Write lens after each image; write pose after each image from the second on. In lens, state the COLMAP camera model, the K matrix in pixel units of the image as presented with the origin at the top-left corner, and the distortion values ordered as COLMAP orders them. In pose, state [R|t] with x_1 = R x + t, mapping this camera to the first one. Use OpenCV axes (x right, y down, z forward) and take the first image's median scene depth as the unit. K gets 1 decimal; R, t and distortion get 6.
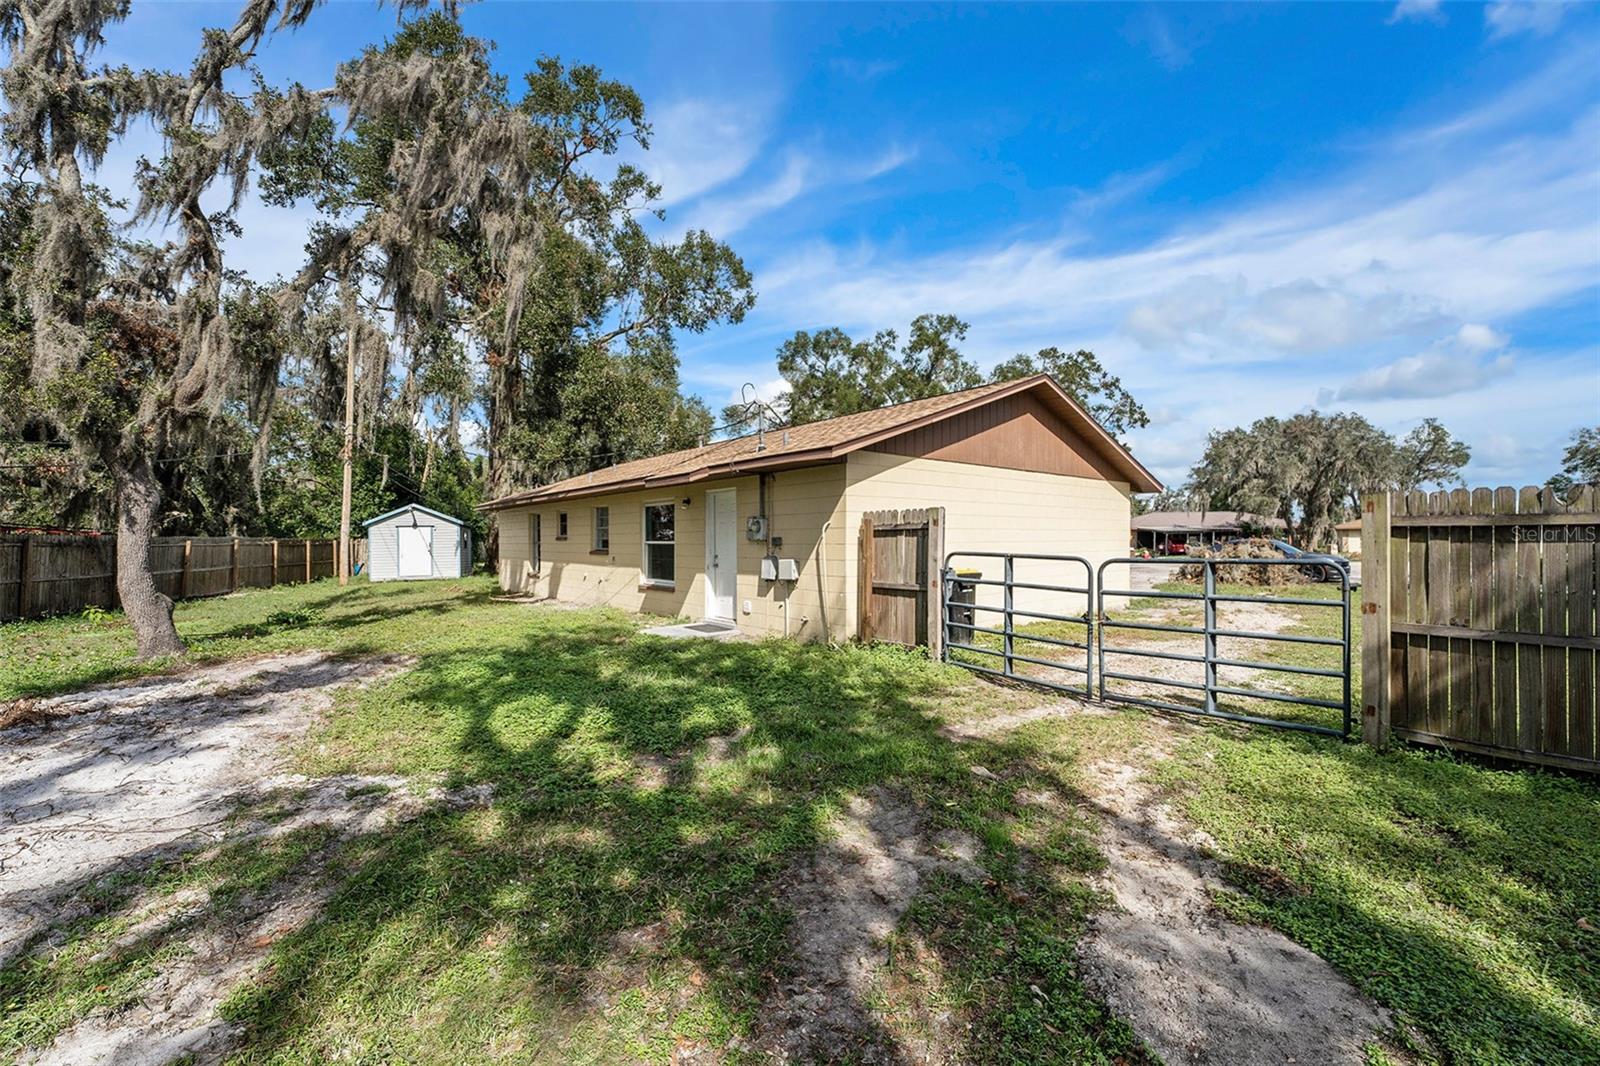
lens RADIAL K [[647.0, 0, 797.9], [0, 647.0, 533.9], [0, 0, 1]] dist [-0.027495, 0.002741]
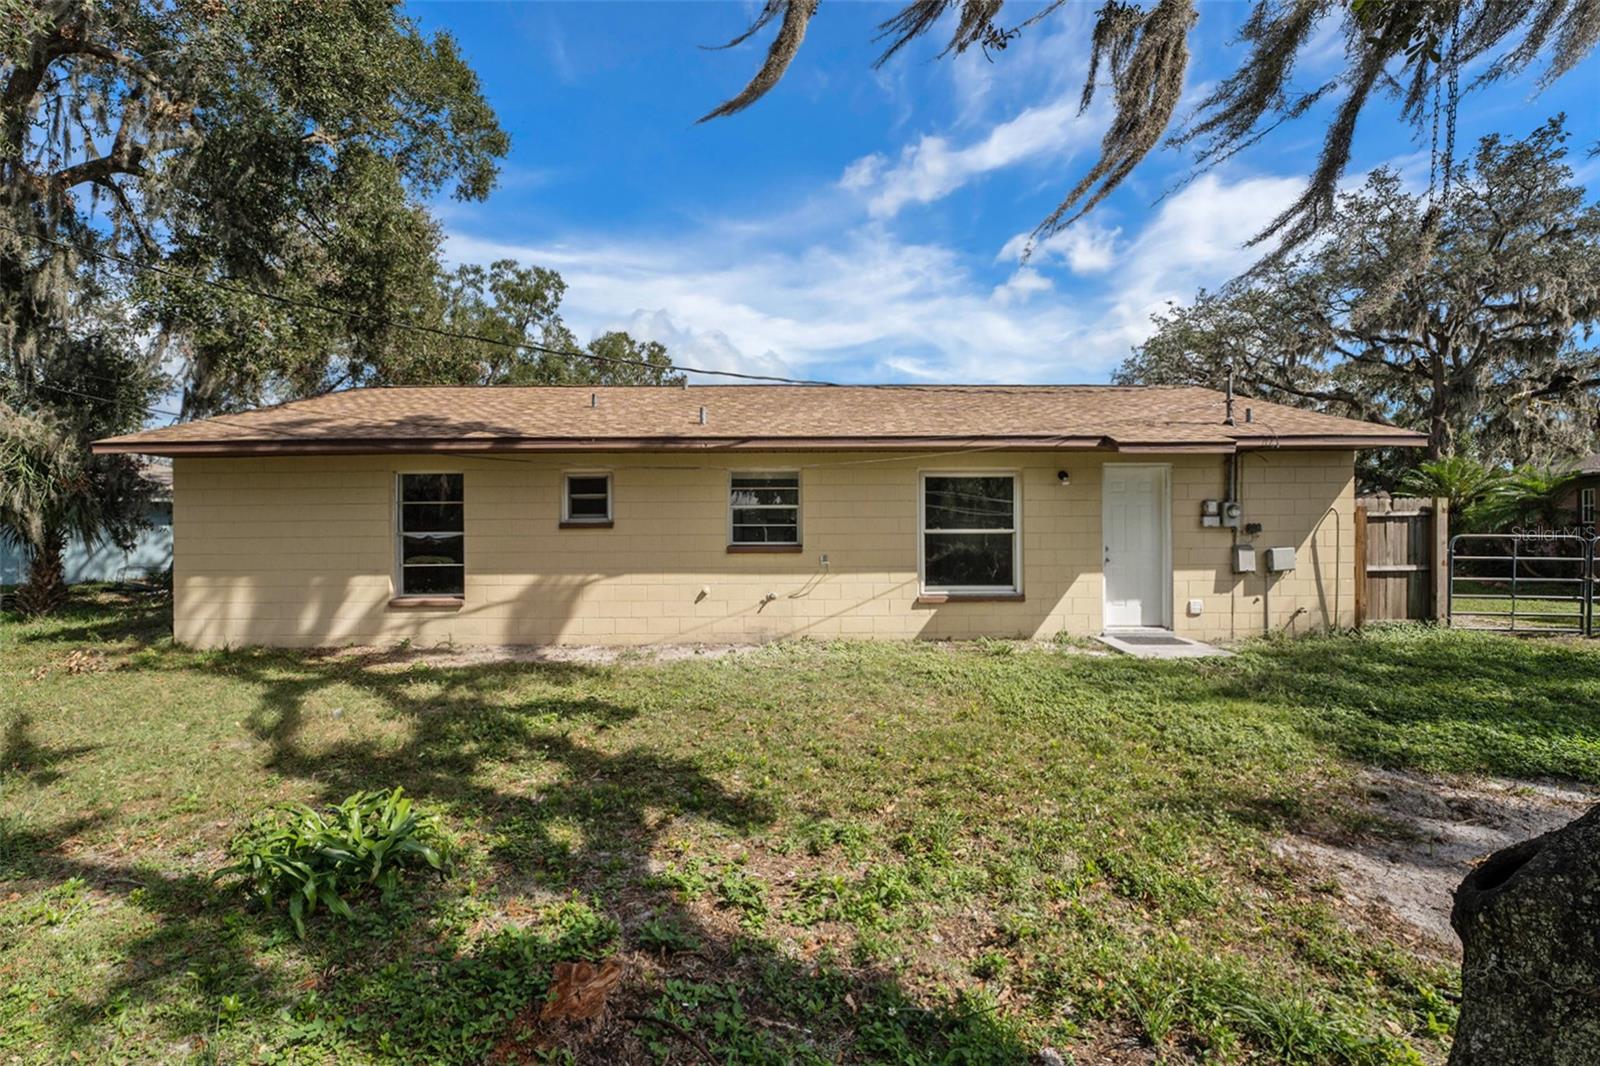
lens RADIAL K [[647.0, 0, 799.3], [0, 647.0, 528.0], [0, 0, 1]] dist [-0.027495, 0.002741]
pose [[0.639096, -0.002293, 0.769124, -0.890963], [-0.005488, 0.999957, 0.007541, 0.006363], [-0.769108, -0.009040, 0.639055, 0.737771]]
